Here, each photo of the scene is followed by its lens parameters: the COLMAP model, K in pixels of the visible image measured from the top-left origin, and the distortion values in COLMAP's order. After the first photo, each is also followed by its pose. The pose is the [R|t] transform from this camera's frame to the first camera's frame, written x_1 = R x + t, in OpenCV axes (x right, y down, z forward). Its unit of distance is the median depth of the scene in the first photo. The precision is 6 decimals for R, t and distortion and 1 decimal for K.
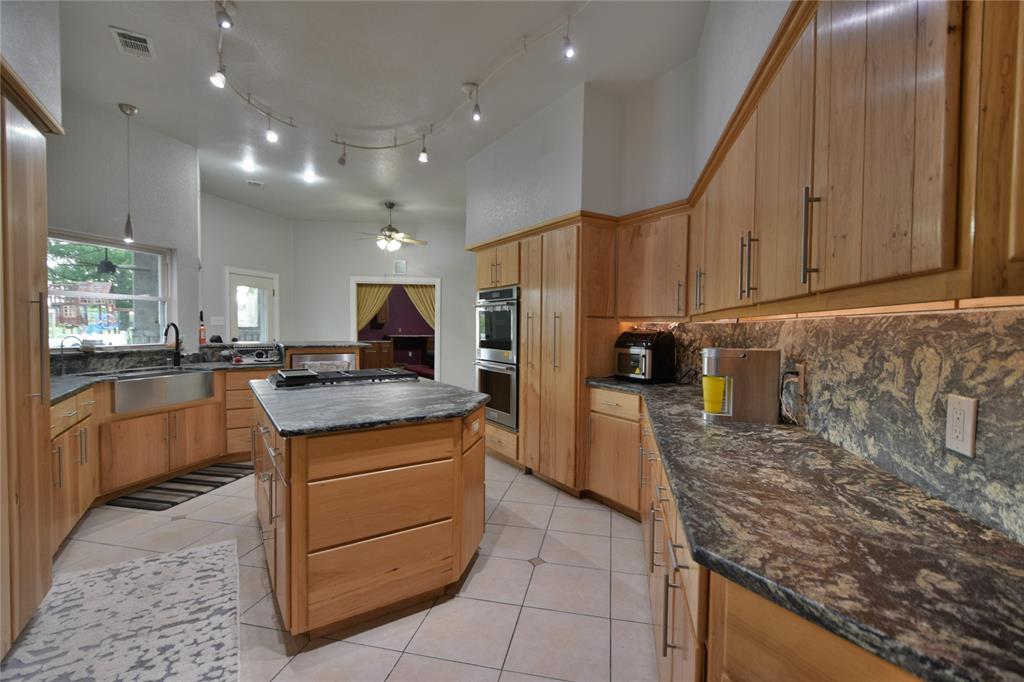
lens RADIAL K [[451.8, 0, 510.8], [0, 451.8, 339.6], [0, 0, 1]] dist [-0.005111, -0.000940]
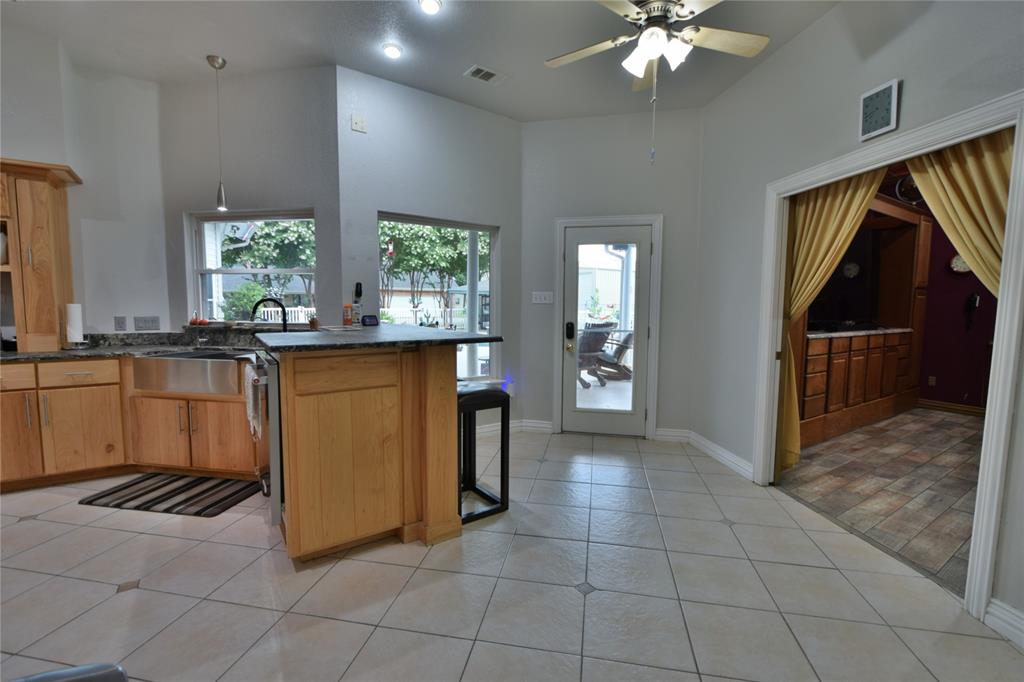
lens RADIAL K [[451.8, 0, 510.7], [0, 451.8, 341.9], [0, 0, 1]] dist [-0.005111, -0.000940]
pose [[0.039030, 0.076486, -0.996306, 0.125844], [-0.034549, 0.996573, 0.075153, -0.039516], [0.998641, 0.031488, 0.041539, 1.638759]]
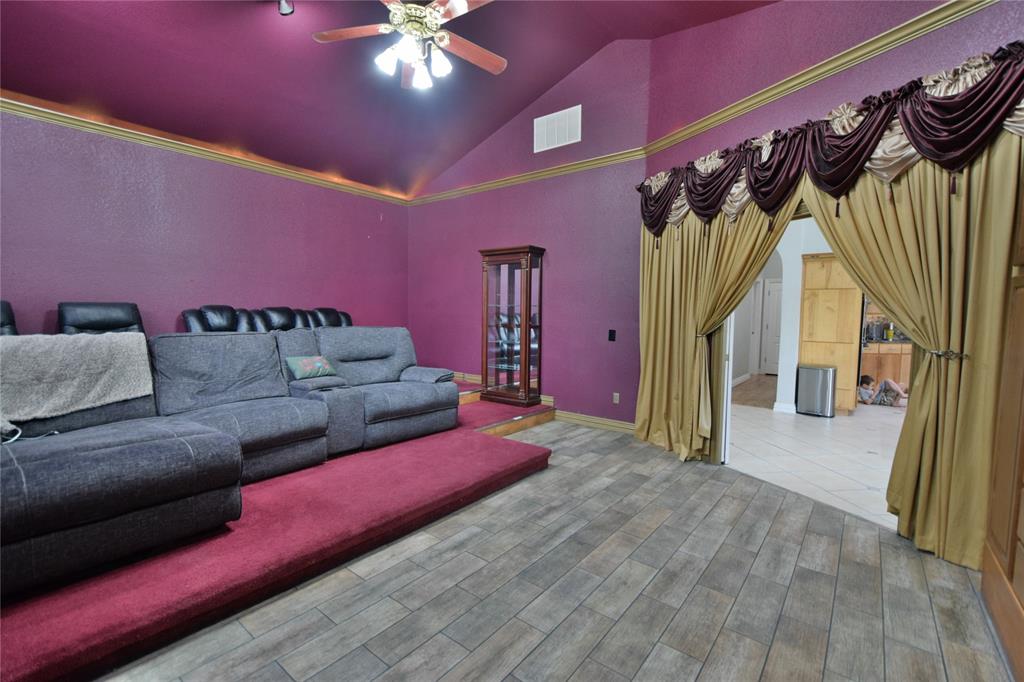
lens RADIAL K [[451.8, 0, 512.5], [0, 451.8, 340.0], [0, 0, 1]] dist [-0.005111, -0.000940]
pose [[-0.338540, -0.072763, 0.938134, -1.230159], [0.005850, 0.996824, 0.079426, -0.093818], [-0.940934, 0.032377, -0.337039, 3.112458]]
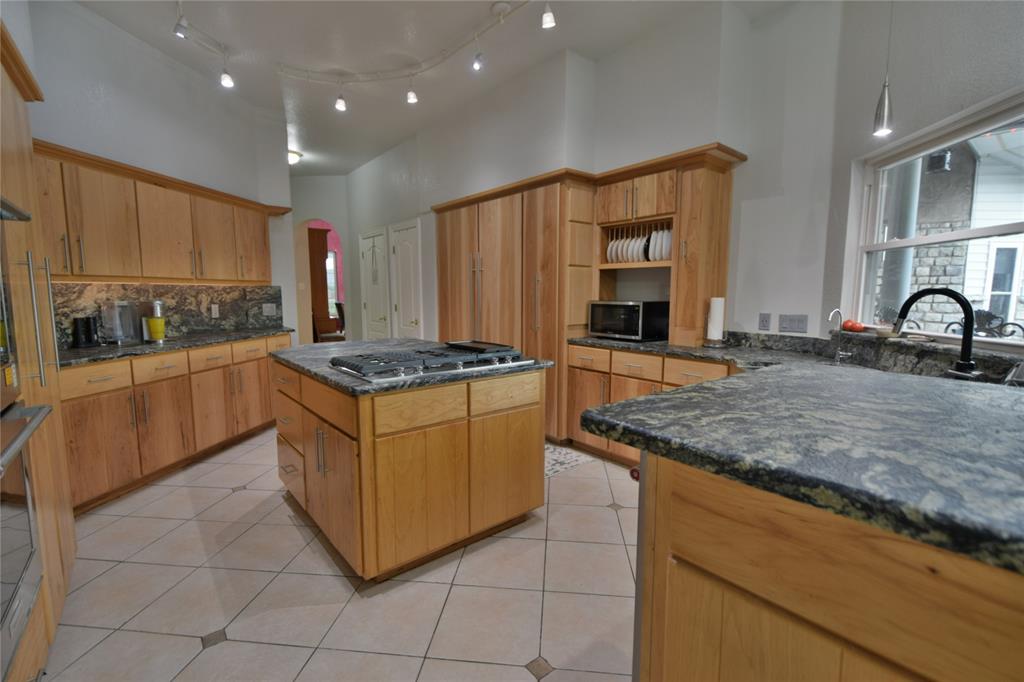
lens RADIAL K [[451.8, 0, 512.0], [0, 451.8, 343.2], [0, 0, 1]] dist [-0.005111, -0.000940]
pose [[-0.992799, -0.000629, -0.119787, -0.369158], [-0.017039, 0.990560, 0.136017, -0.040996], [0.118571, 0.137079, -0.983438, 1.574539]]
